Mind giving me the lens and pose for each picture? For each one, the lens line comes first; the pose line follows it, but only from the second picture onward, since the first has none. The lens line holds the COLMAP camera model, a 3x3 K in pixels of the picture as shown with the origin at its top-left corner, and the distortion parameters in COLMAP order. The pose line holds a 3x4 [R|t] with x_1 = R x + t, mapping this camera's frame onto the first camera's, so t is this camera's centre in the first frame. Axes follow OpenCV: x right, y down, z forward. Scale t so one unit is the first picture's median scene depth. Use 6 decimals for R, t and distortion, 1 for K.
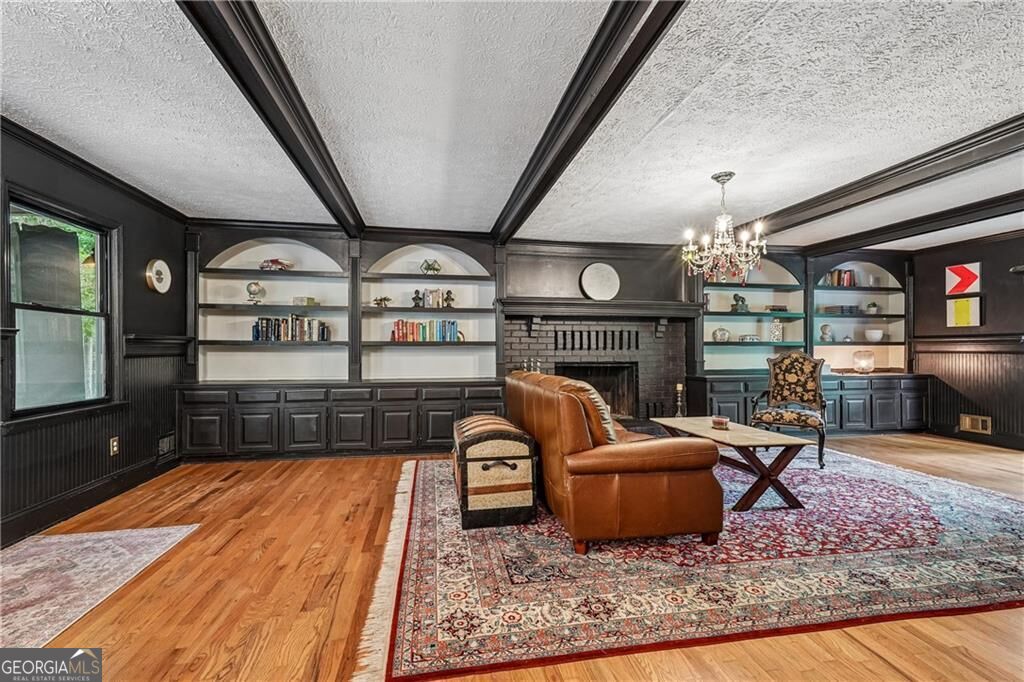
lens RADIAL K [[452.9, 0, 509.6], [0, 452.9, 345.4], [0, 0, 1]] dist [-0.016200, 0.011794]
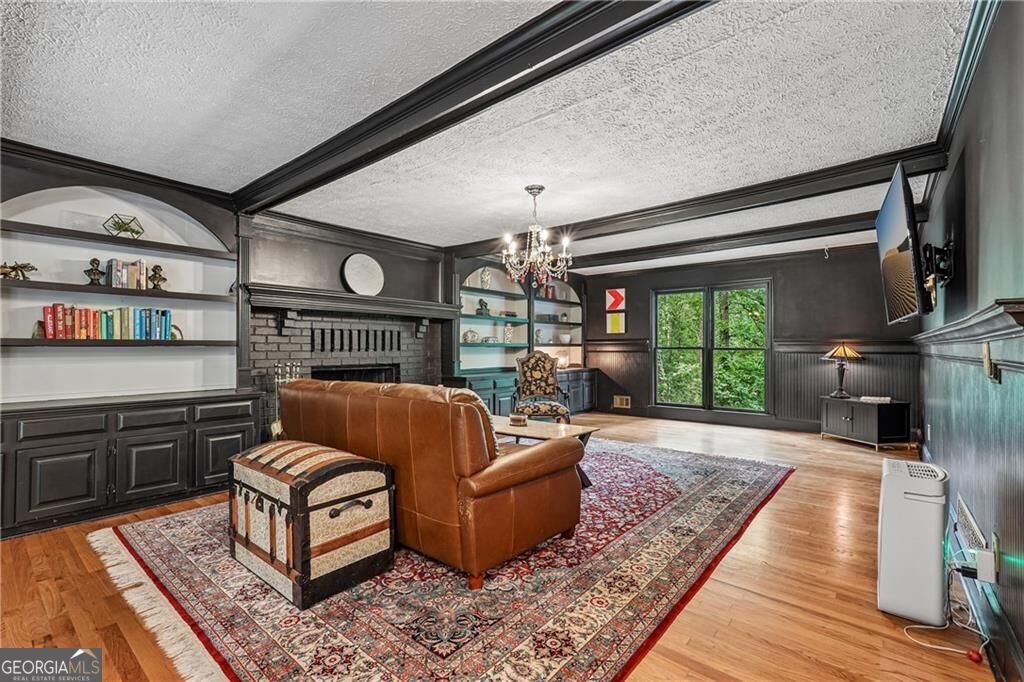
lens RADIAL K [[452.9, 0, 509.6], [0, 452.9, 345.4], [0, 0, 1]] dist [-0.016200, 0.011794]
pose [[0.765649, 0.003475, 0.643250, -0.181434], [-0.003982, 0.999992, -0.000663, -0.002442], [-0.643247, -0.002054, 0.765656, 0.152532]]
